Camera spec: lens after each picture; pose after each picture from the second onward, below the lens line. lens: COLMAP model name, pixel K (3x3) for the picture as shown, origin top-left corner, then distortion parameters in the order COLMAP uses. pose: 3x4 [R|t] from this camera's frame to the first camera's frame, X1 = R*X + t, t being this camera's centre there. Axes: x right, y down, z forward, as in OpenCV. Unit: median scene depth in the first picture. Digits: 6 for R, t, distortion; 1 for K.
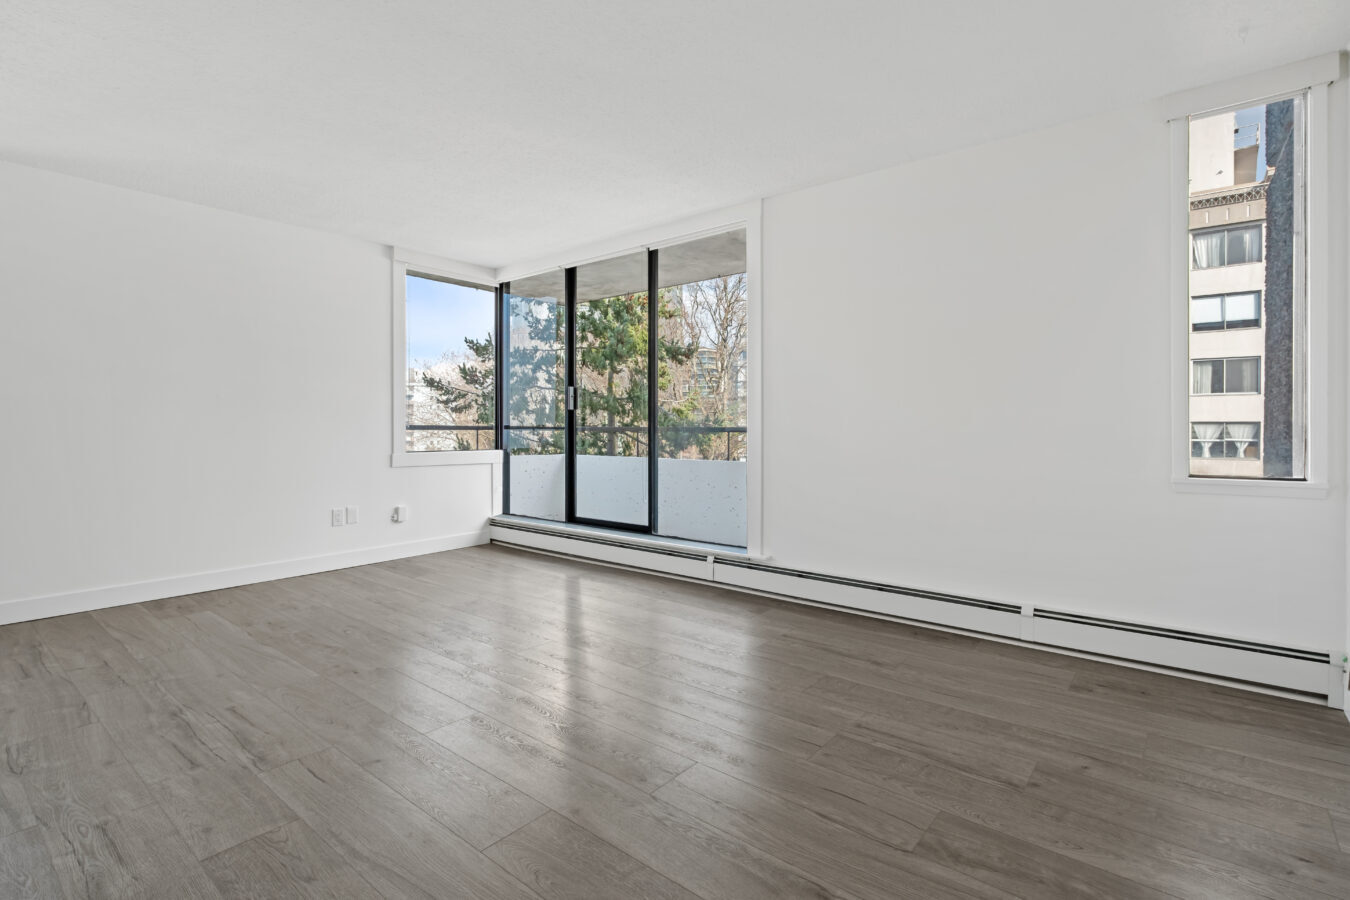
lens RADIAL K [[659.1, 0, 673.4], [0, 659.1, 426.5], [0, 0, 1]] dist [-0.000475, 0.000249]
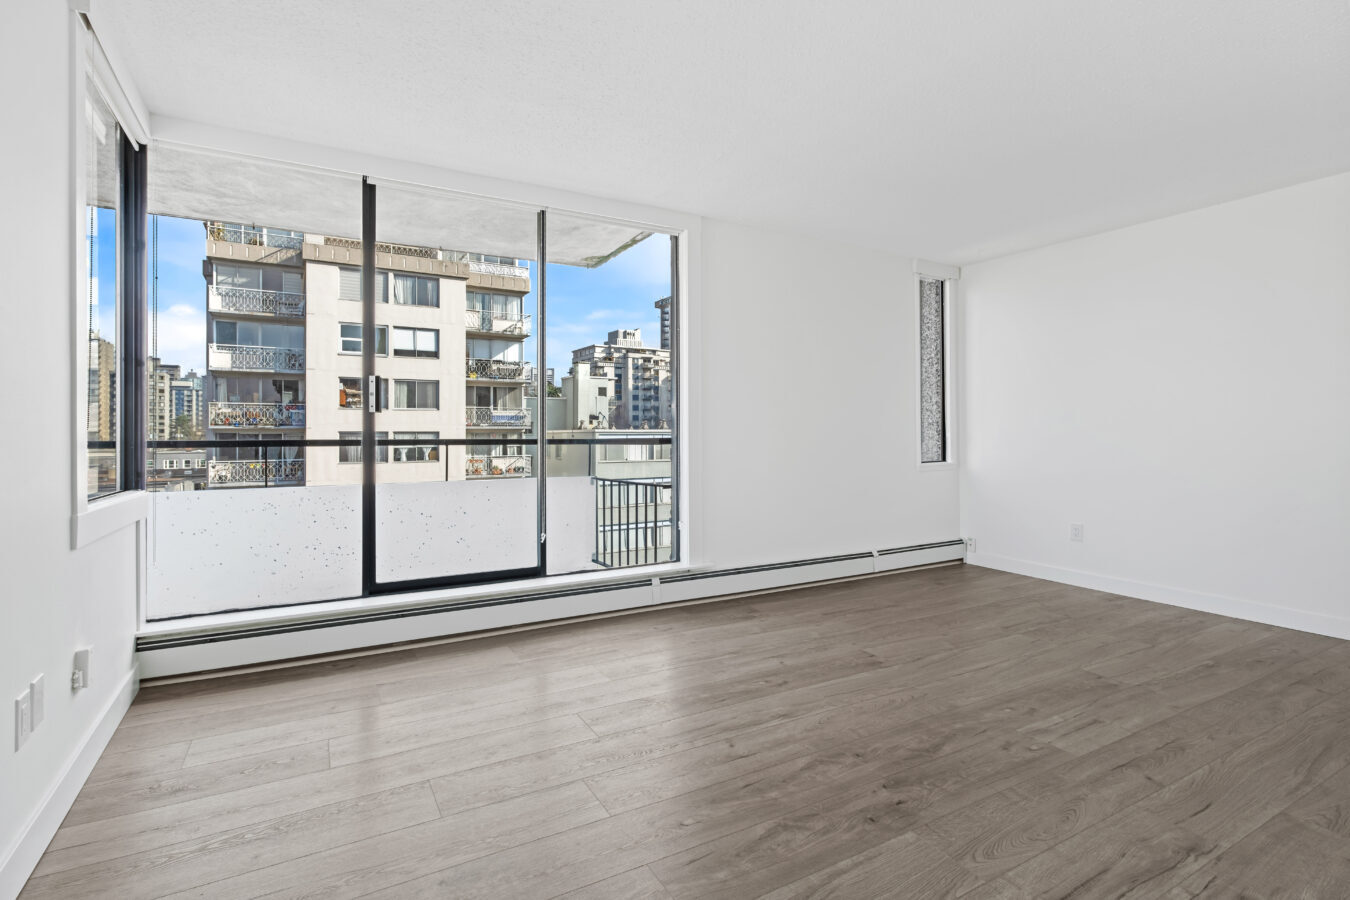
lens RADIAL K [[654.0, 0, 681.1], [0, 654.0, 434.0], [0, 0, 1]] dist [0.000509, 0.000836]
pose [[0.342387, 0.000088, 0.939559, -0.631400], [0.002524, 0.999996, -0.001013, -0.003509], [-0.939556, 0.002718, 0.342385, 0.518346]]
